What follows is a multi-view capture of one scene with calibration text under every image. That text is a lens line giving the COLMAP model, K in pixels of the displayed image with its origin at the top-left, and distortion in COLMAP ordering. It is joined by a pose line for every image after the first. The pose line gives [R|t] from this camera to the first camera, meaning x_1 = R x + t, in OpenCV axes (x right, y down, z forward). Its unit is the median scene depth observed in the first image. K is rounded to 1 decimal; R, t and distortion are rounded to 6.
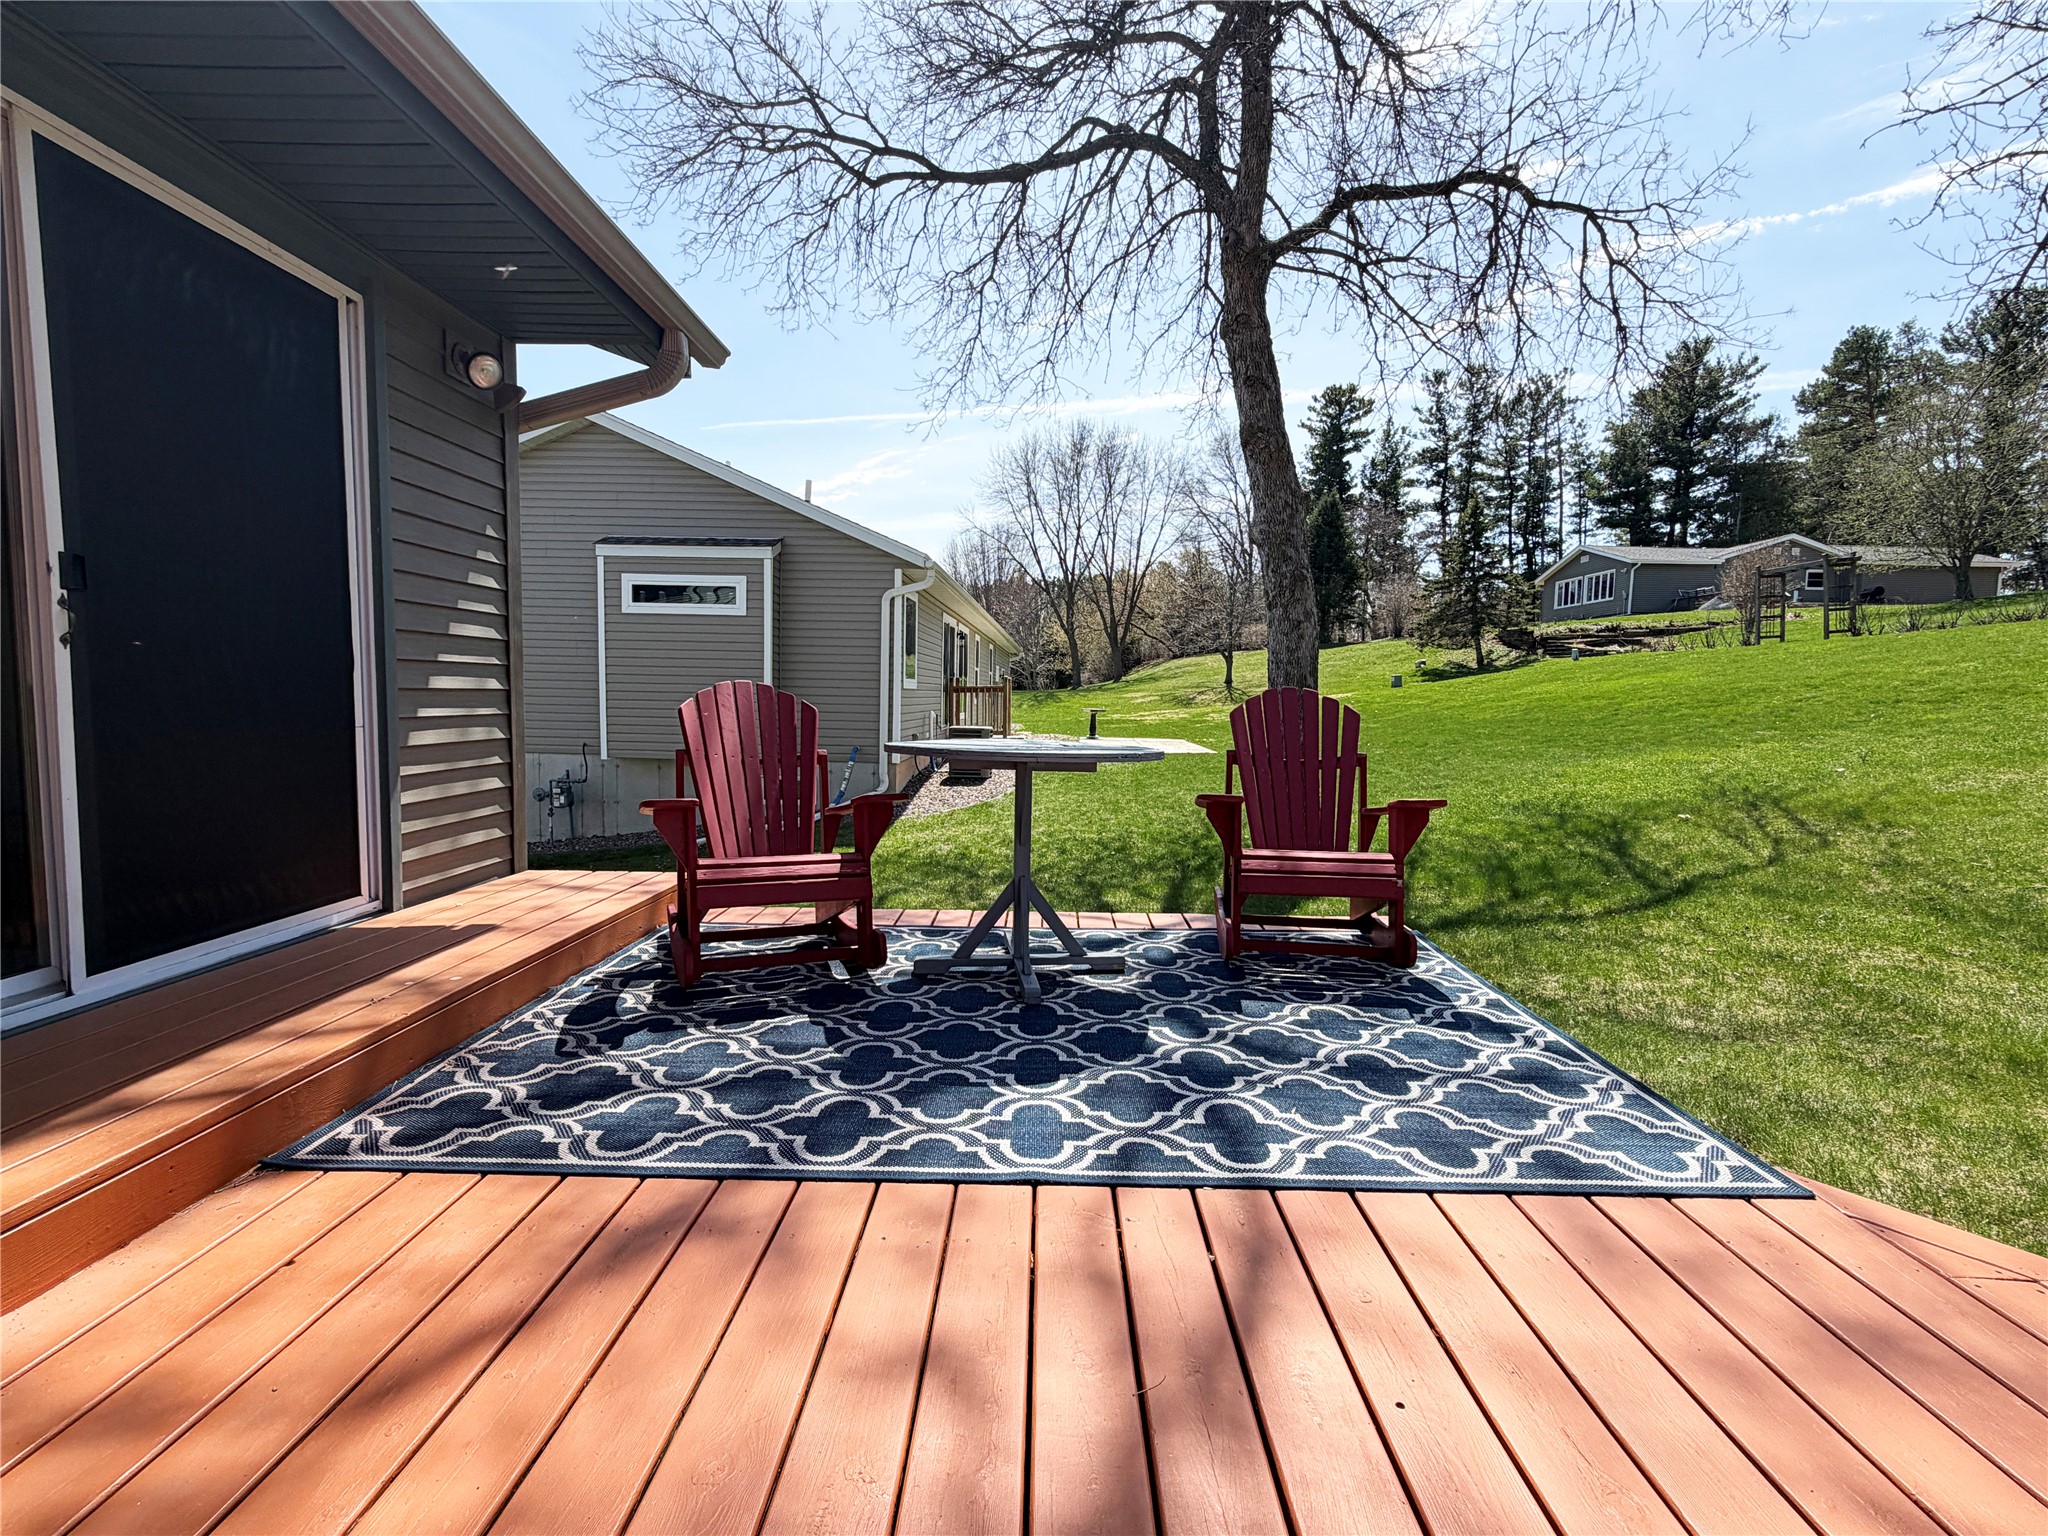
lens RADIAL K [[961.0, 0, 1029.2], [0, 961.0, 768.5], [0, 0, 1]] dist [0.016603, -0.000377]
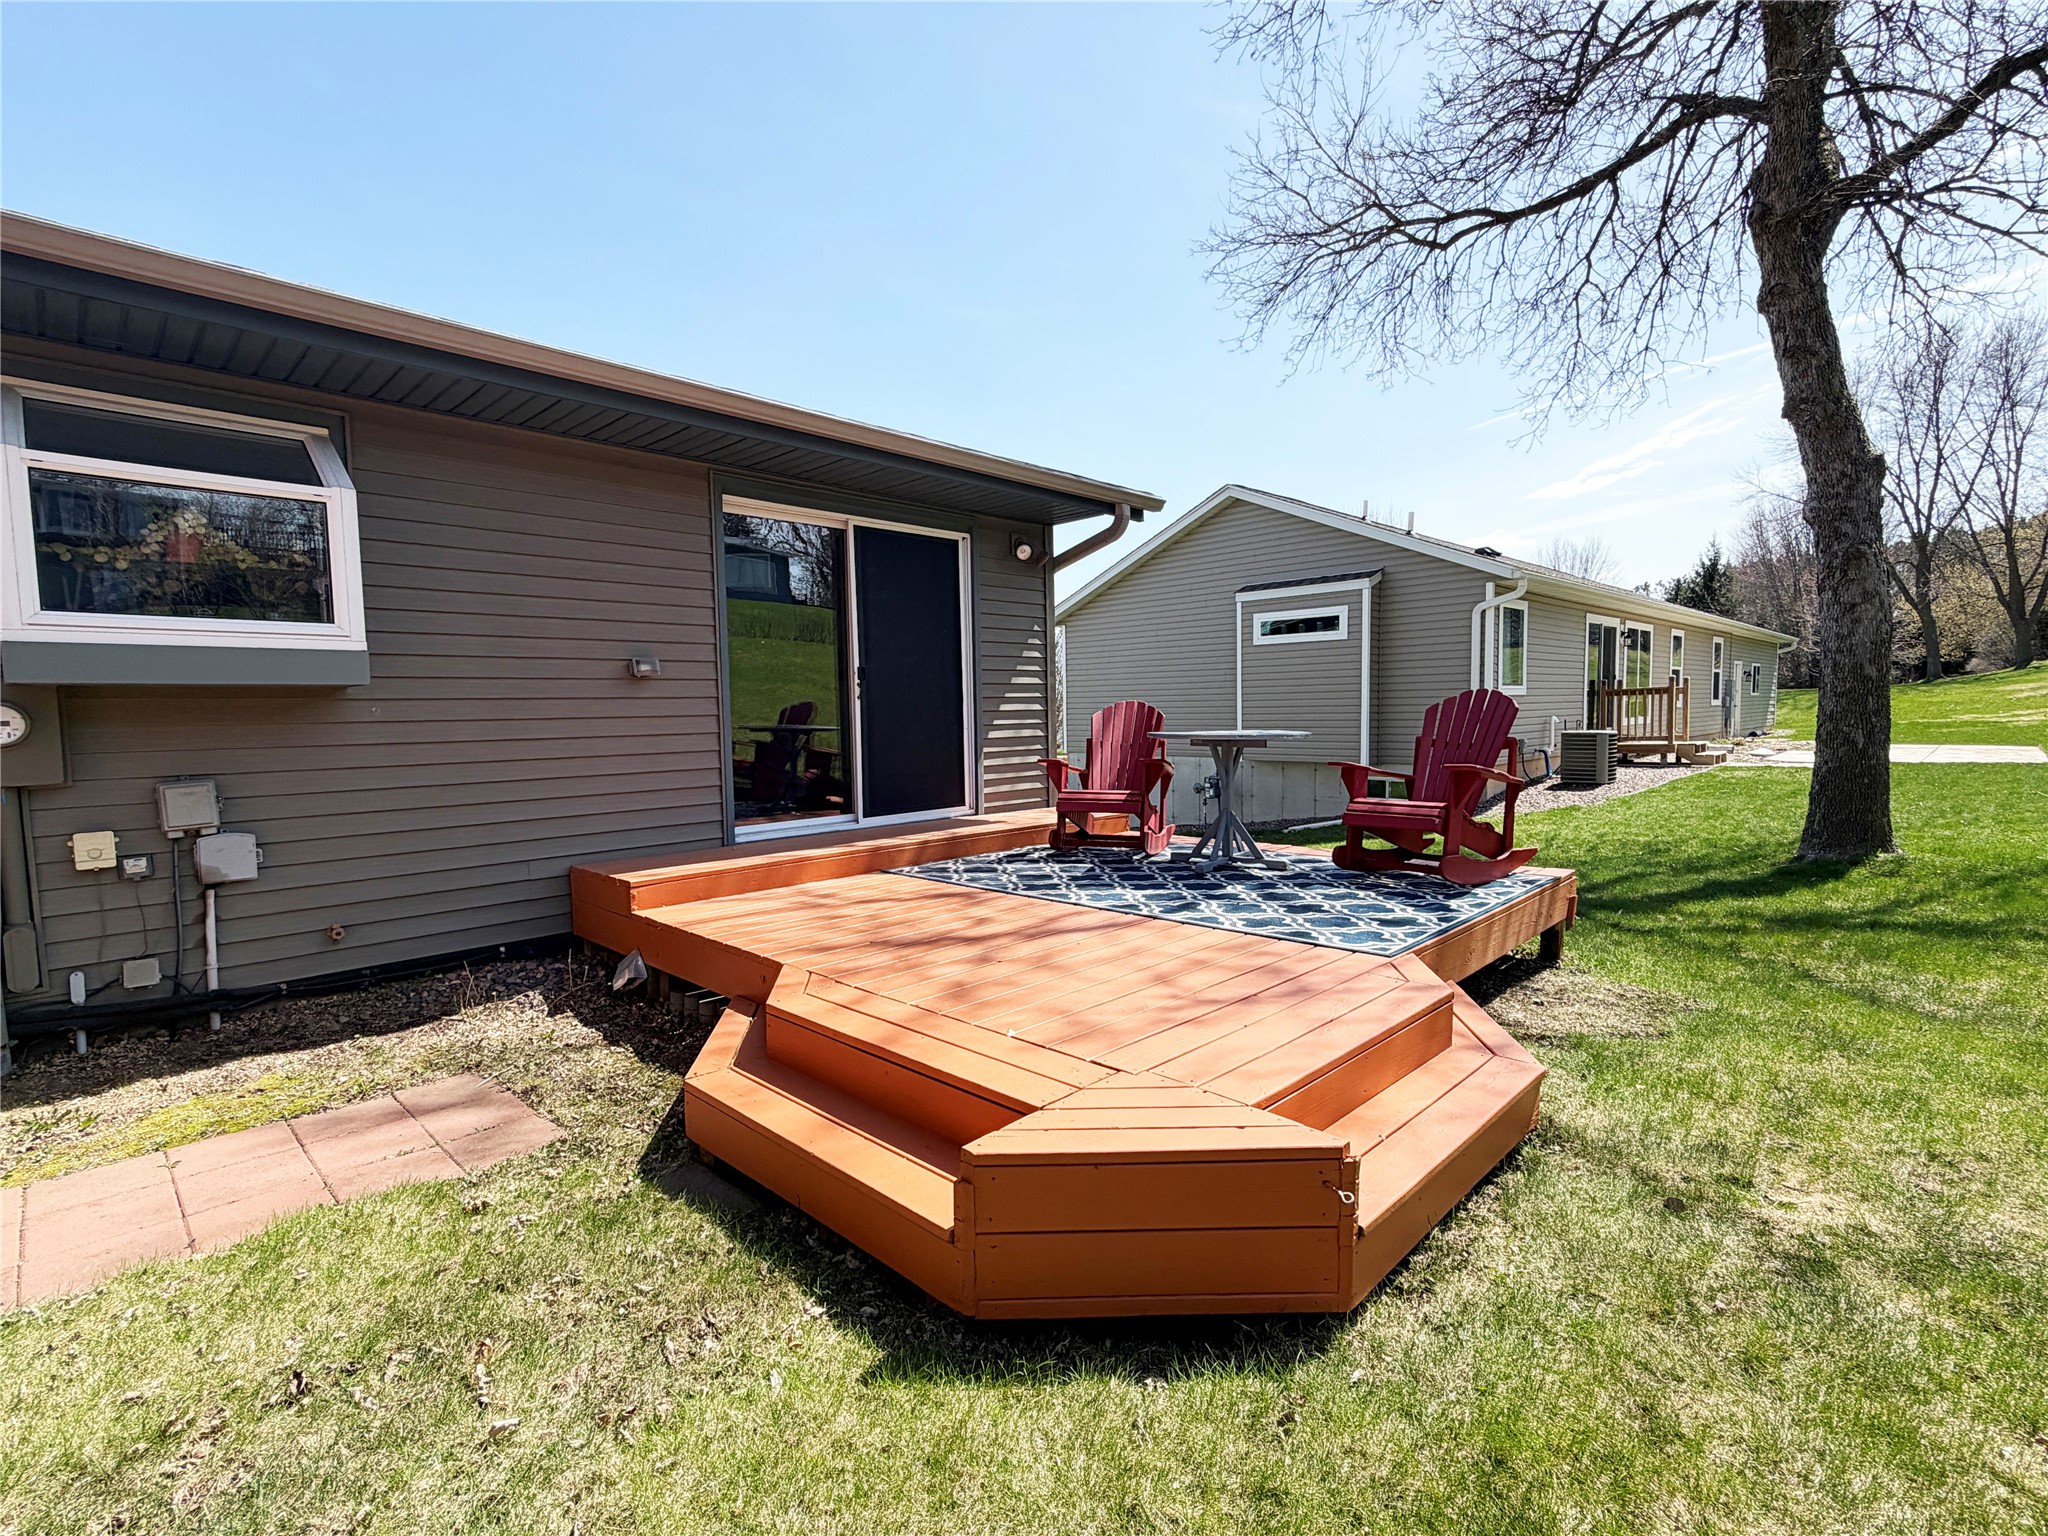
lens RADIAL K [[961.0, 0, 1018.8], [0, 961.0, 775.9], [0, 0, 1]] dist [0.016603, -0.000377]
pose [[0.725947, 0.016127, -0.687562, 0.275008], [-0.020845, 0.999782, 0.001442, 0.017718], [0.687435, 0.013286, 0.726124, -0.152124]]
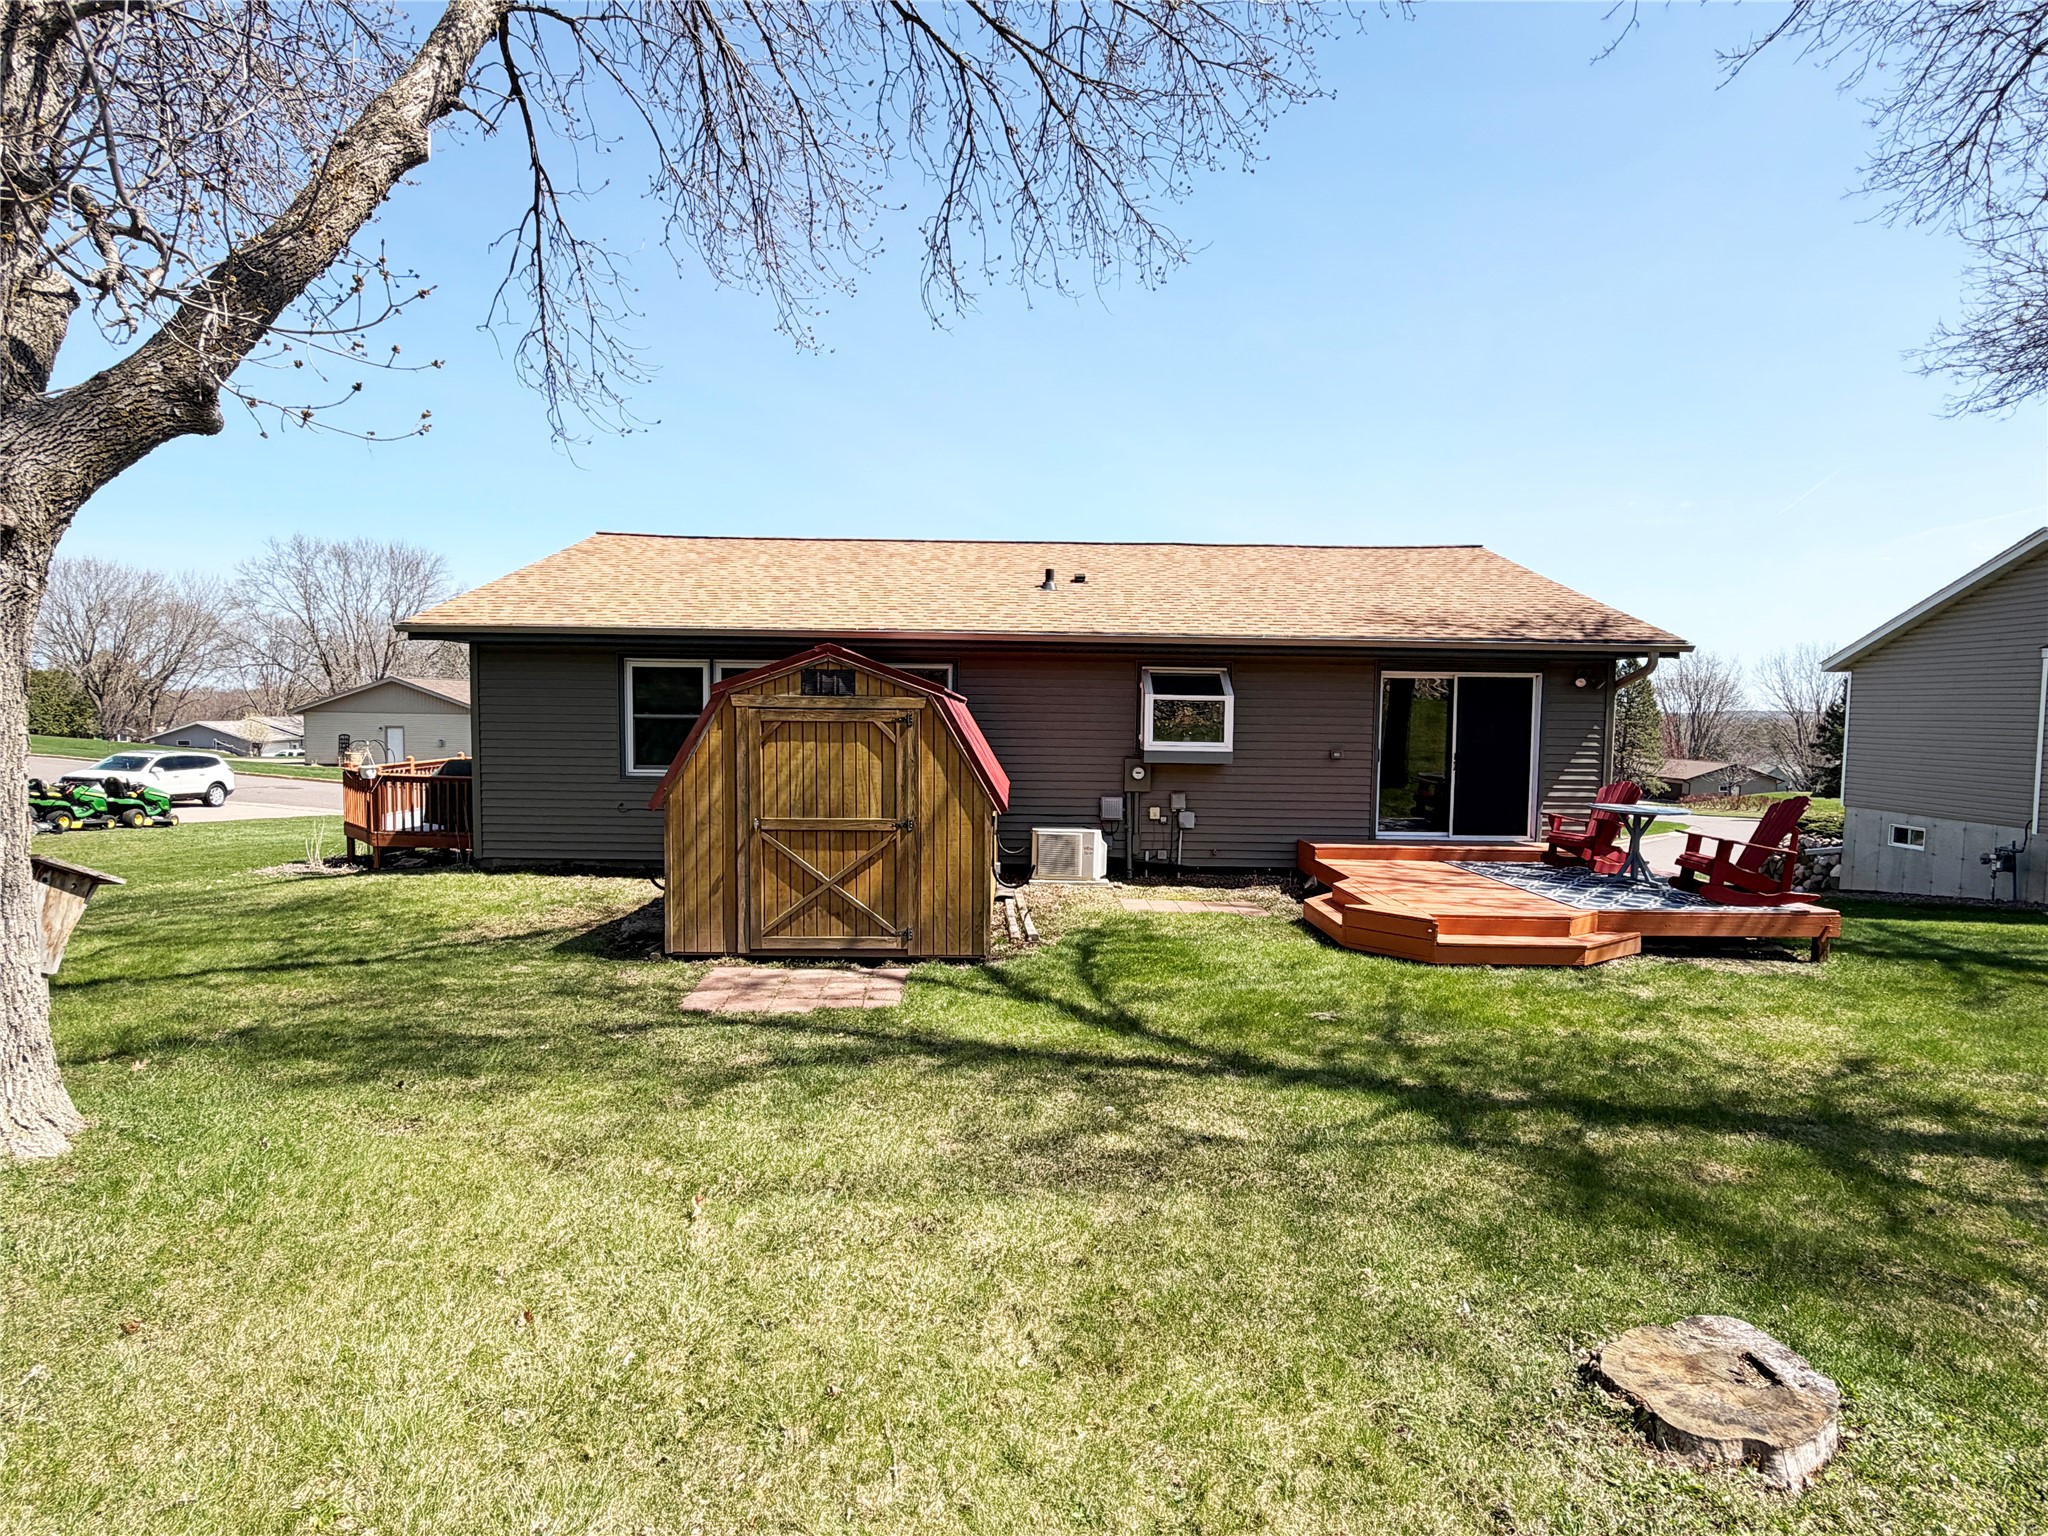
lens RADIAL K [[1078.3, 0, 1015.4], [0, 1078.3, 772.4], [0, 0, 1]] dist [0.004051, 0.000464]
pose [[0.023663, 0.037513, -0.999016, 1.034166], [-0.088999, 0.995407, 0.035269, -0.024467], [0.995751, 0.088076, 0.026893, -0.326506]]
